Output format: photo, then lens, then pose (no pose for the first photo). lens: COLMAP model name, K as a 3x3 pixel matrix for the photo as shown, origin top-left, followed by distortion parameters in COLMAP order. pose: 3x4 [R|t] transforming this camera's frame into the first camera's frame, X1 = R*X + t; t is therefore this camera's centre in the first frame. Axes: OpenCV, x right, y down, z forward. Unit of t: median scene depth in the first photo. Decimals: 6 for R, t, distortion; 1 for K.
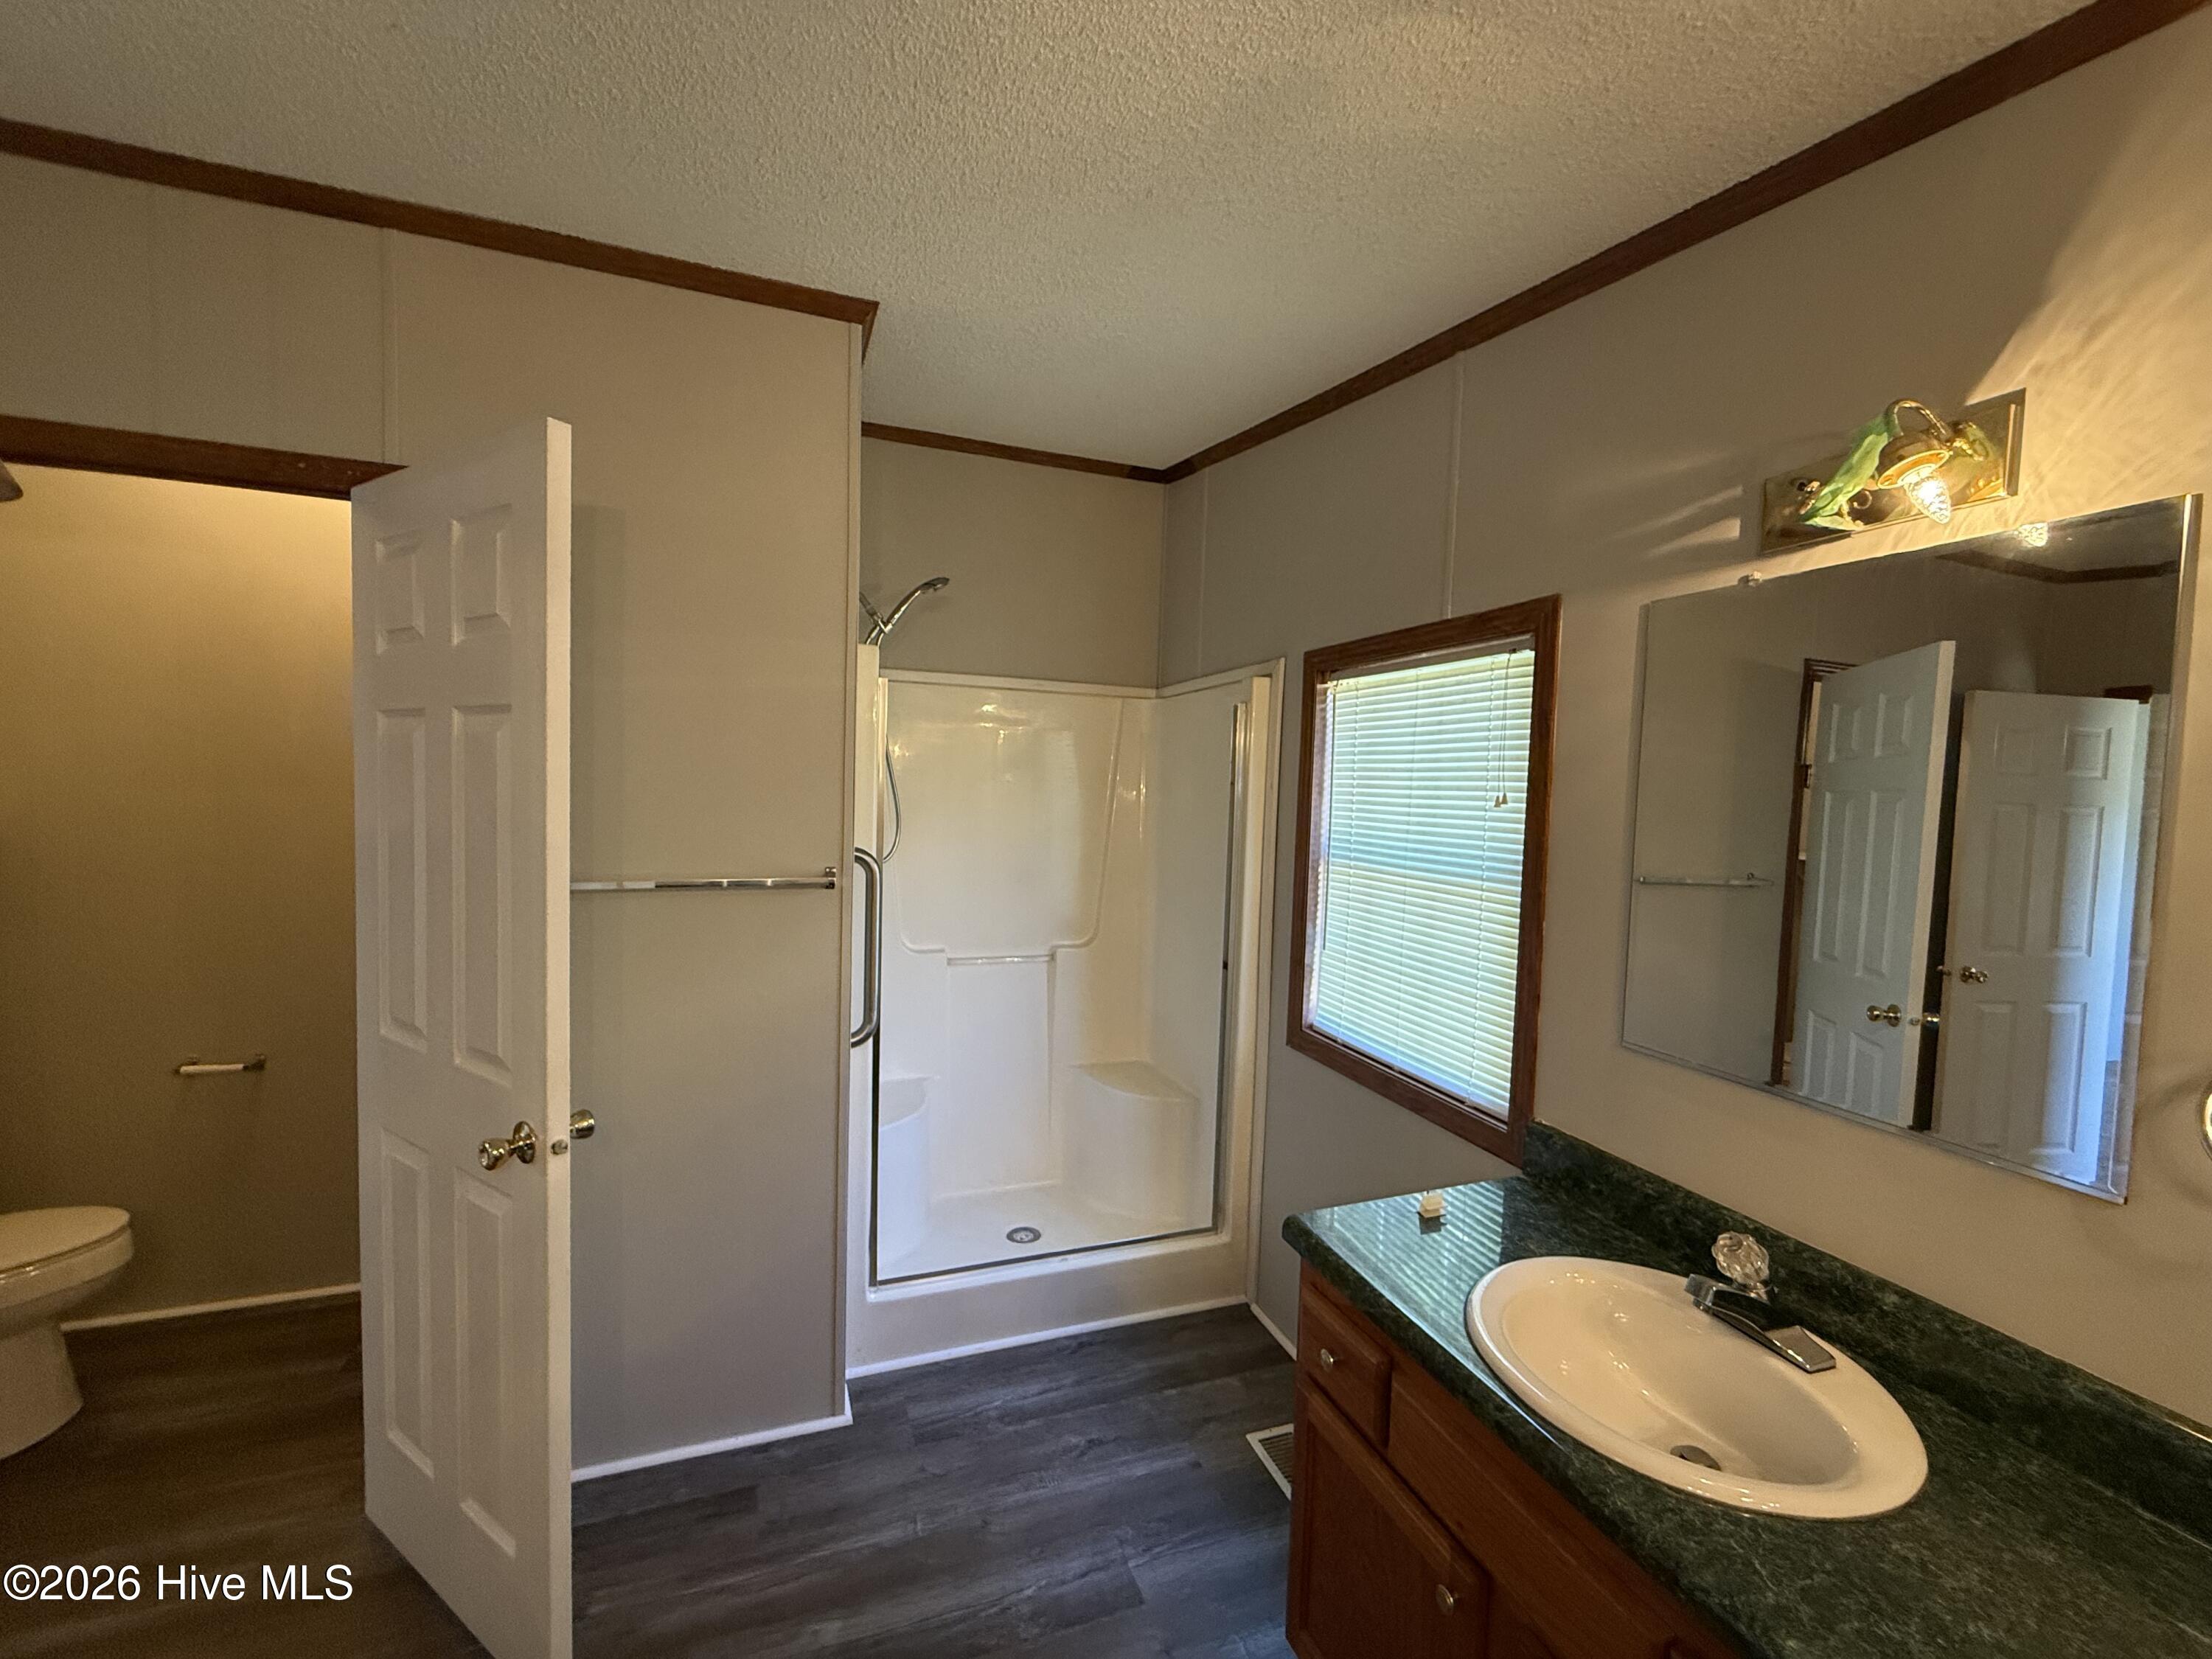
lens RADIAL K [[883.9, 0, 1106.0], [0, 883.9, 829.5], [0, 0, 1]] dist [0.000362, -0.000280]
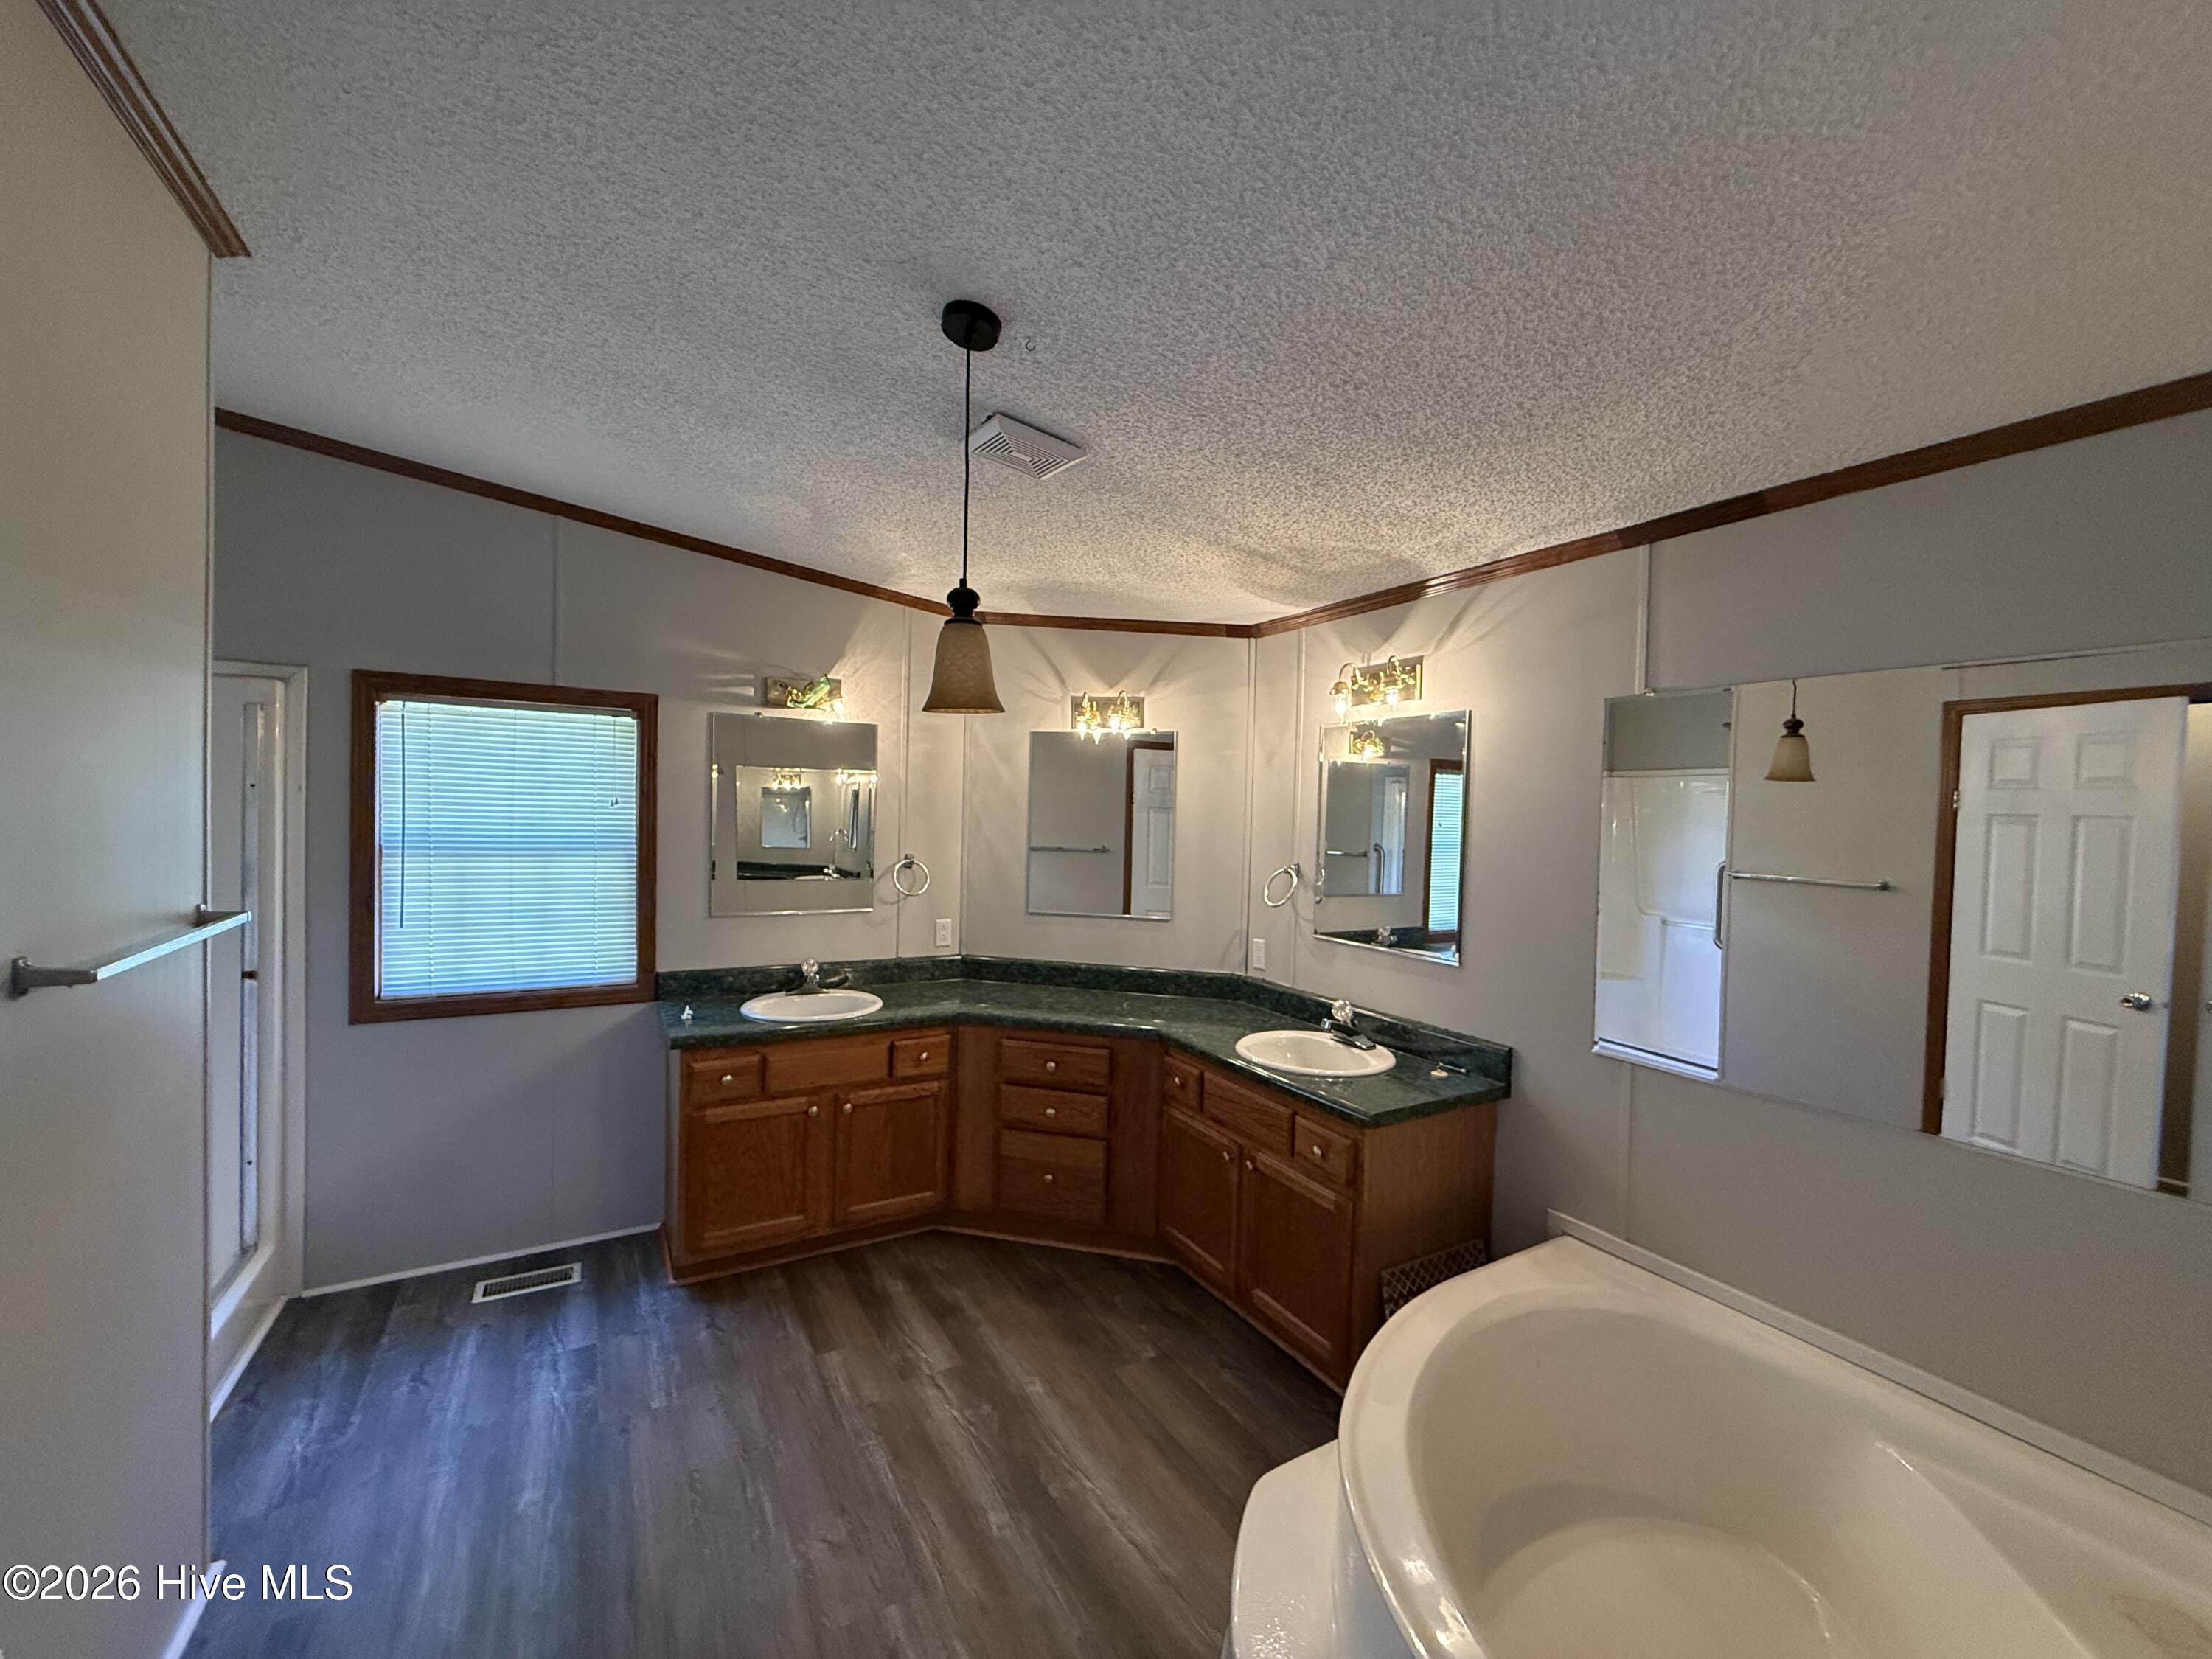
lens RADIAL K [[883.9, 0, 1106.0], [0, 883.9, 829.5], [0, 0, 1]] dist [0.000362, -0.000280]
pose [[-0.181760, -0.060194, 0.981499, -1.310490], [0.016649, 0.997793, 0.064277, -0.068346], [-0.983202, 0.028023, -0.180357, 0.334414]]
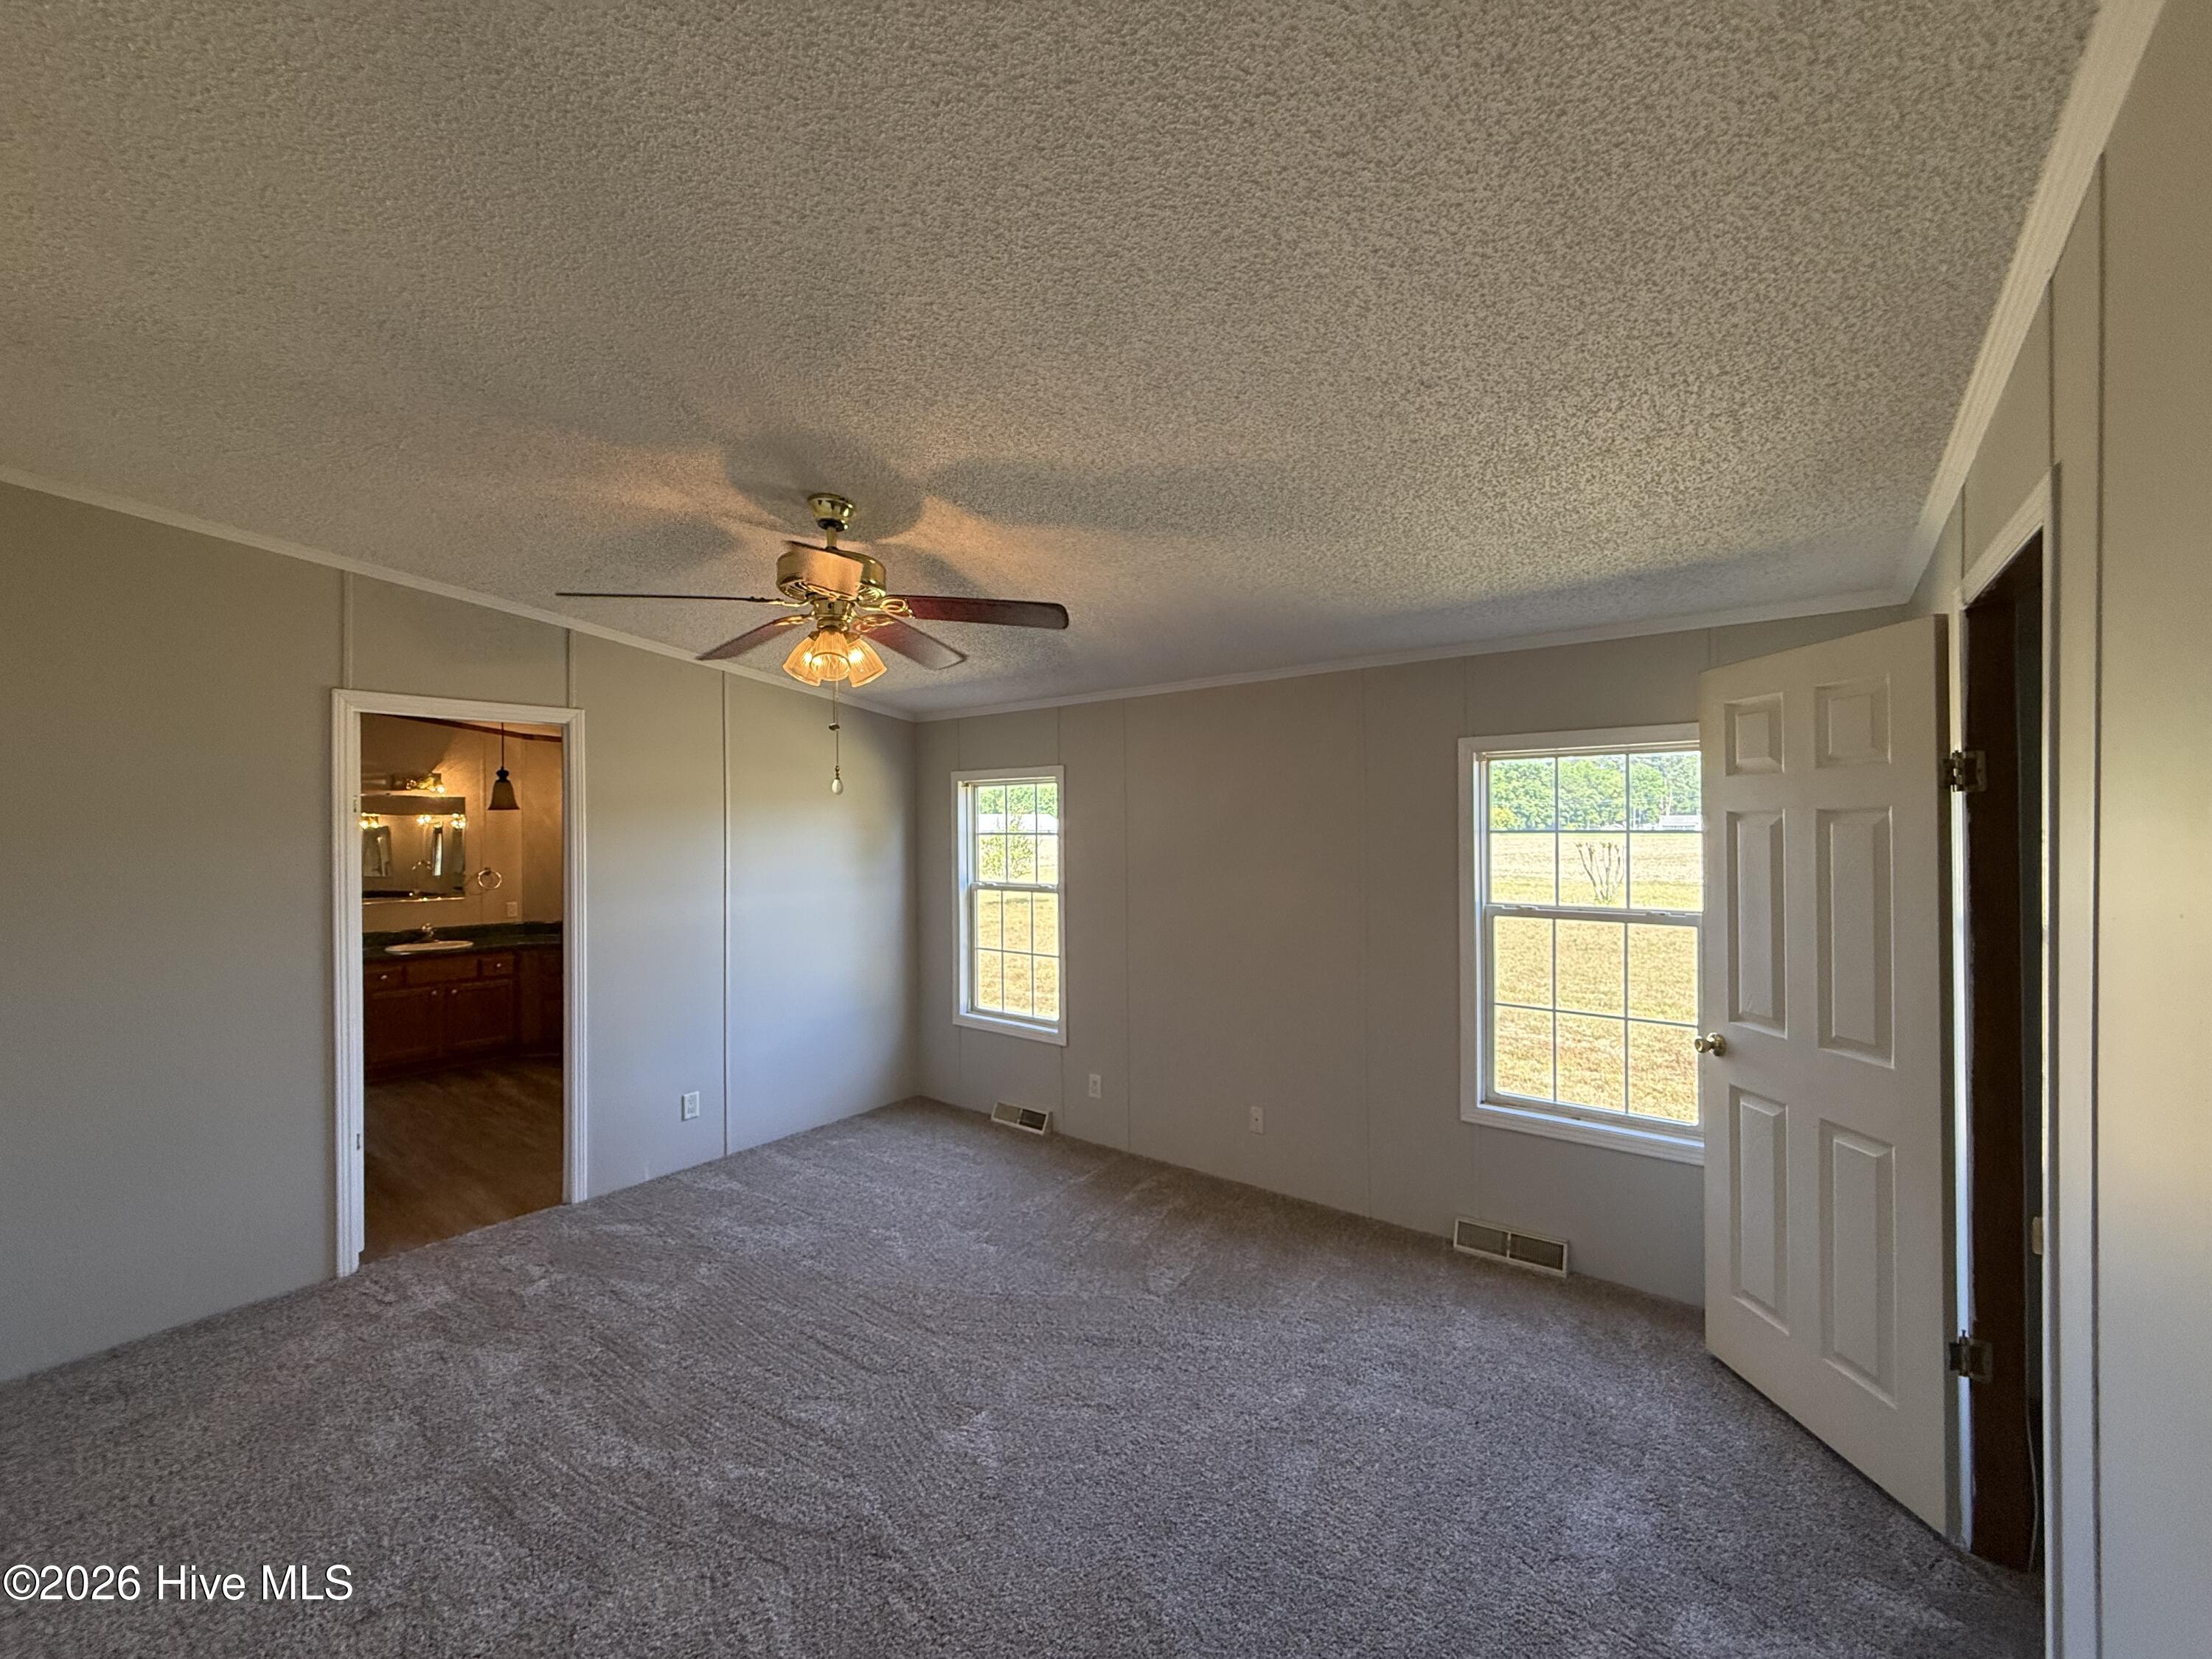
lens RADIAL K [[883.9, 0, 1106.0], [0, 883.9, 829.5], [0, 0, 1]] dist [0.000362, -0.000280]
pose [[-0.534562, -0.029580, 0.844611, -3.537733], [0.028641, 0.998179, 0.053085, -0.160880], [-0.844644, 0.052568, -0.532742, 0.205290]]
